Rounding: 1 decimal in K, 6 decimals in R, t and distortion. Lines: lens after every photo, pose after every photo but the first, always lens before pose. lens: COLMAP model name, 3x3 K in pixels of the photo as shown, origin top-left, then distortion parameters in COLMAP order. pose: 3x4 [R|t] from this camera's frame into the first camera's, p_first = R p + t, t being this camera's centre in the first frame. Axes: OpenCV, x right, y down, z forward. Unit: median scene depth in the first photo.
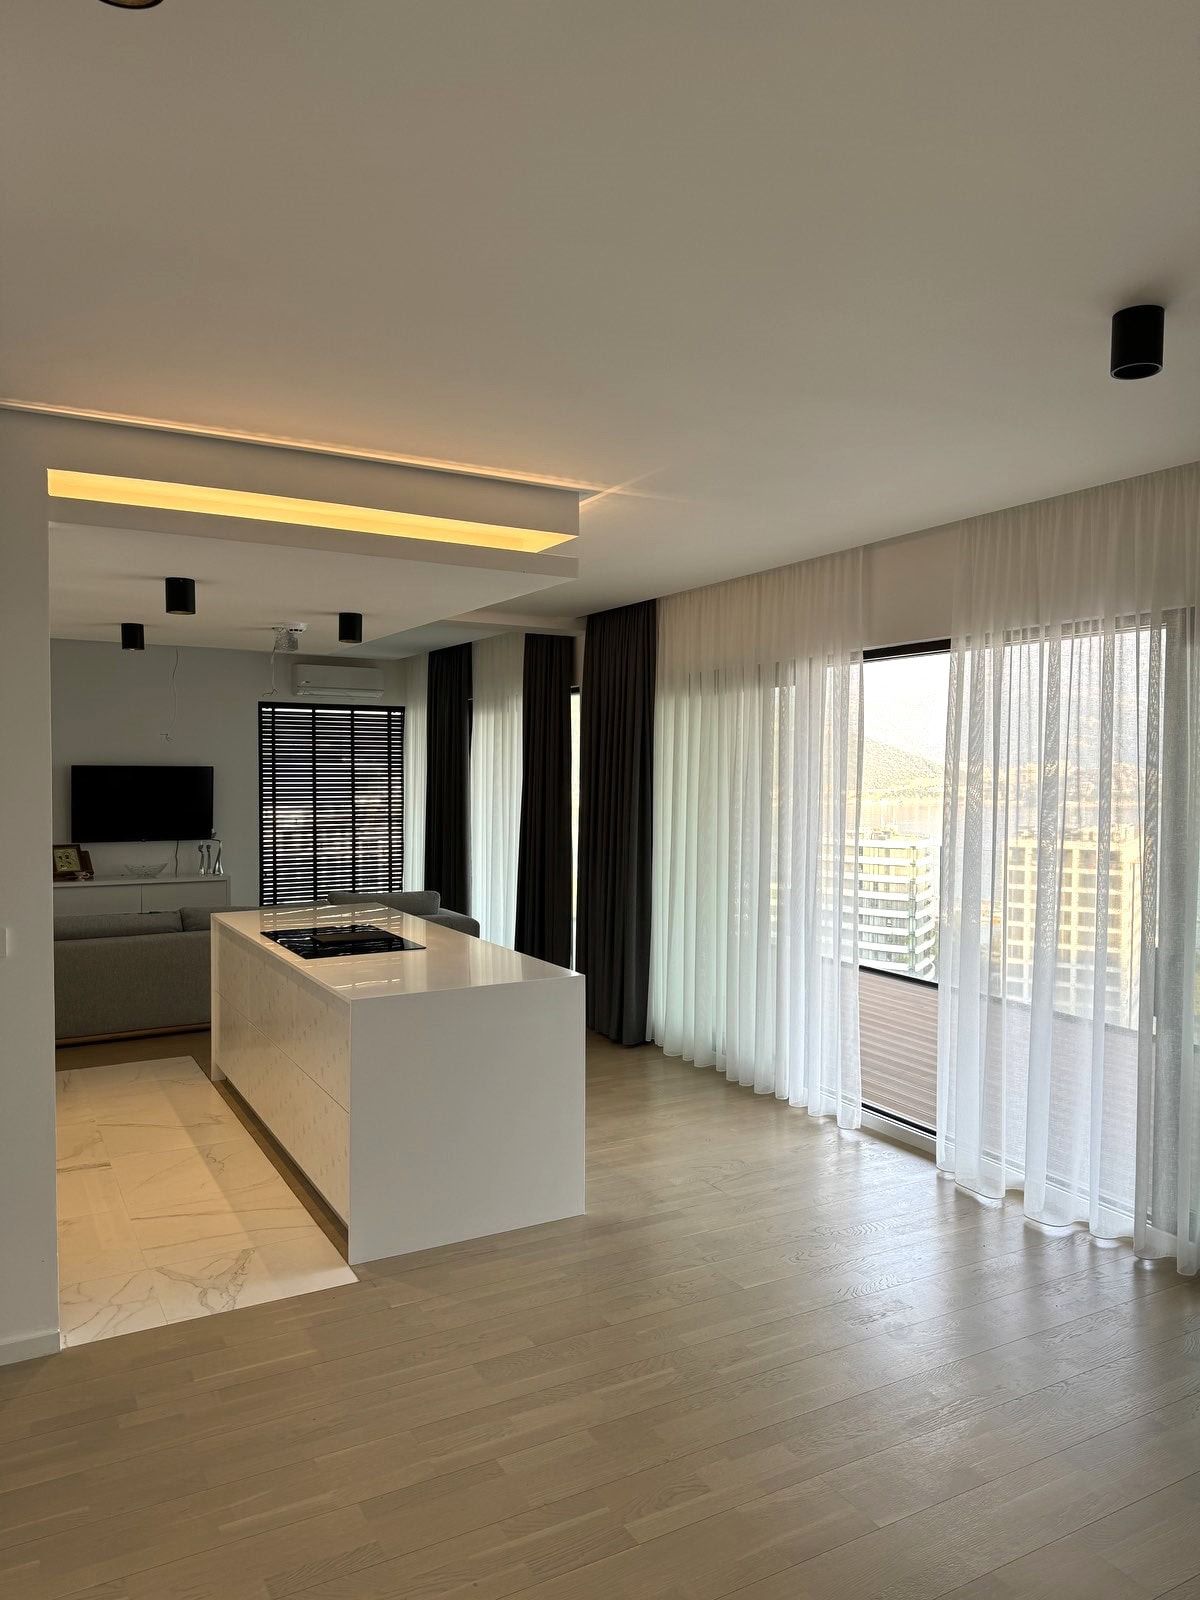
lens RADIAL K [[1119.5, 0, 598.8], [0, 1119.5, 799.0], [0, 0, 1]] dist [-0.004151, -0.000660]
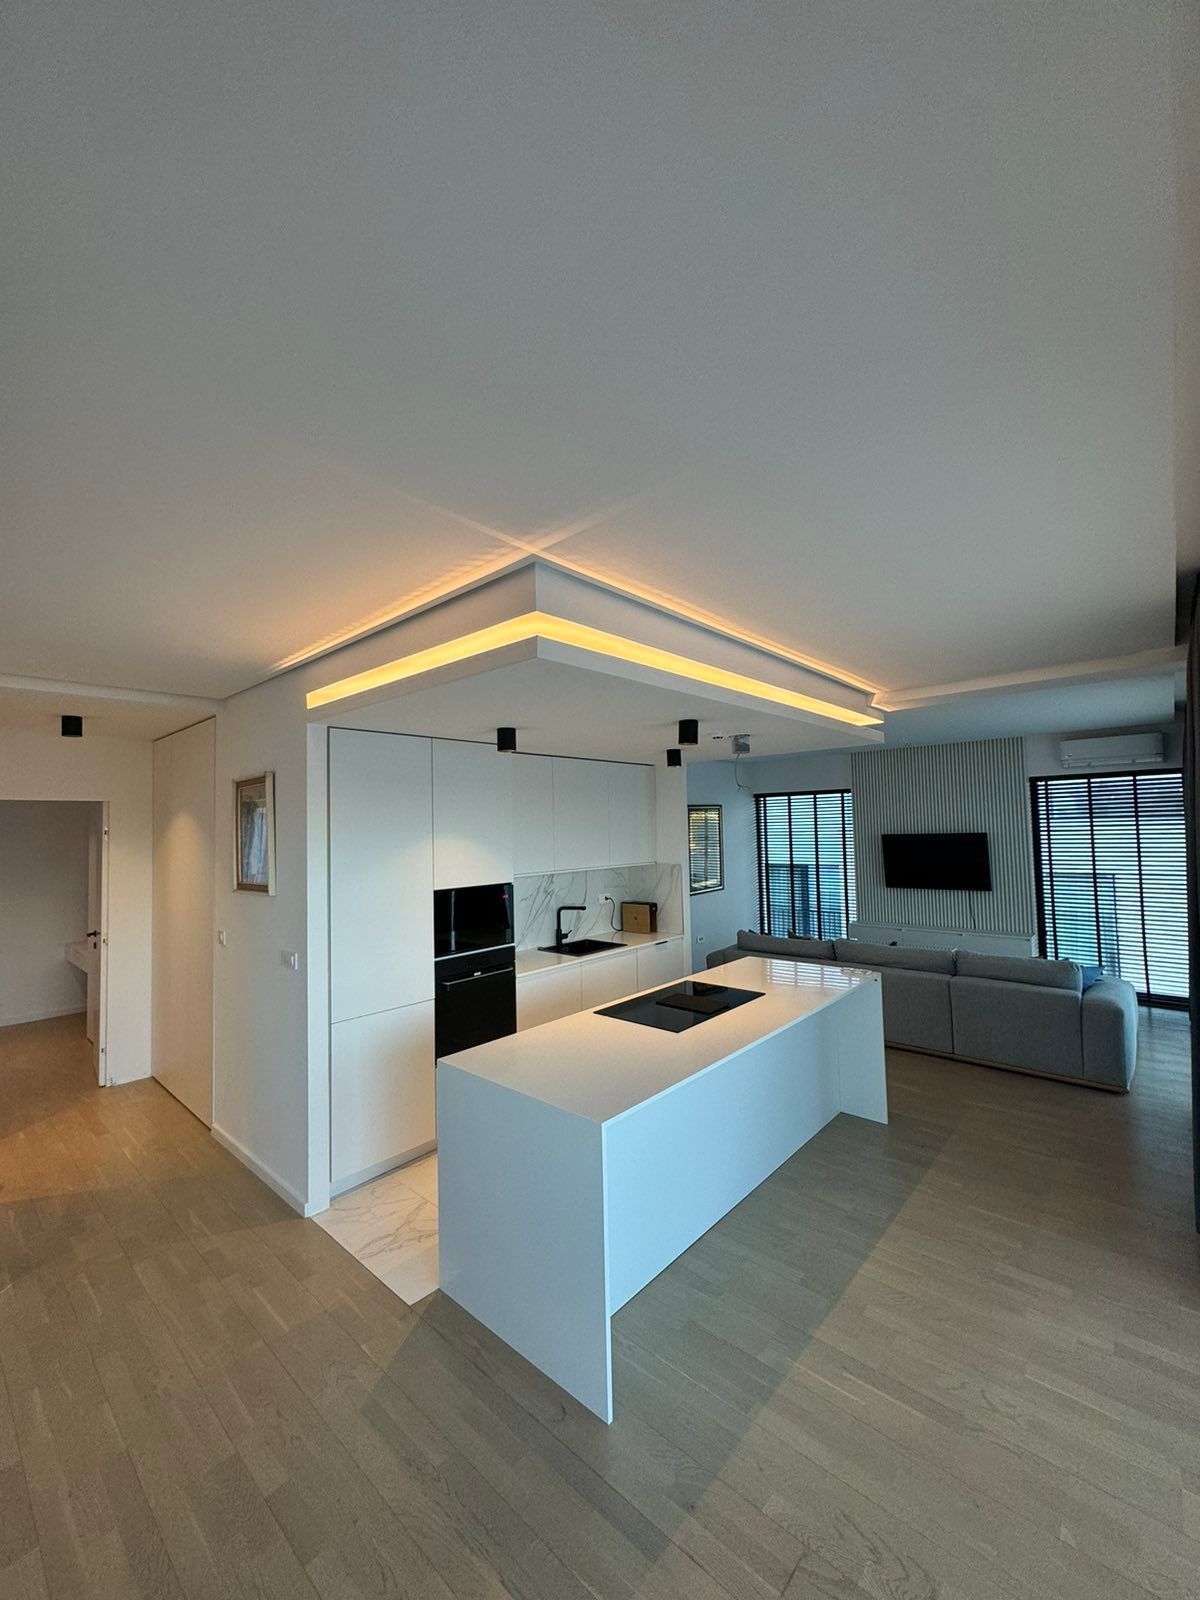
lens RADIAL K [[643.8, 0, 597.3], [0, 643.8, 797.9], [0, 0, 1]] dist [0.001048, 0.000025]
pose [[0.326576, -0.060858, -0.943210, 0.191876], [0.000368, 0.997933, -0.064262, -0.021772], [0.945171, 0.020639, 0.325924, 0.351356]]
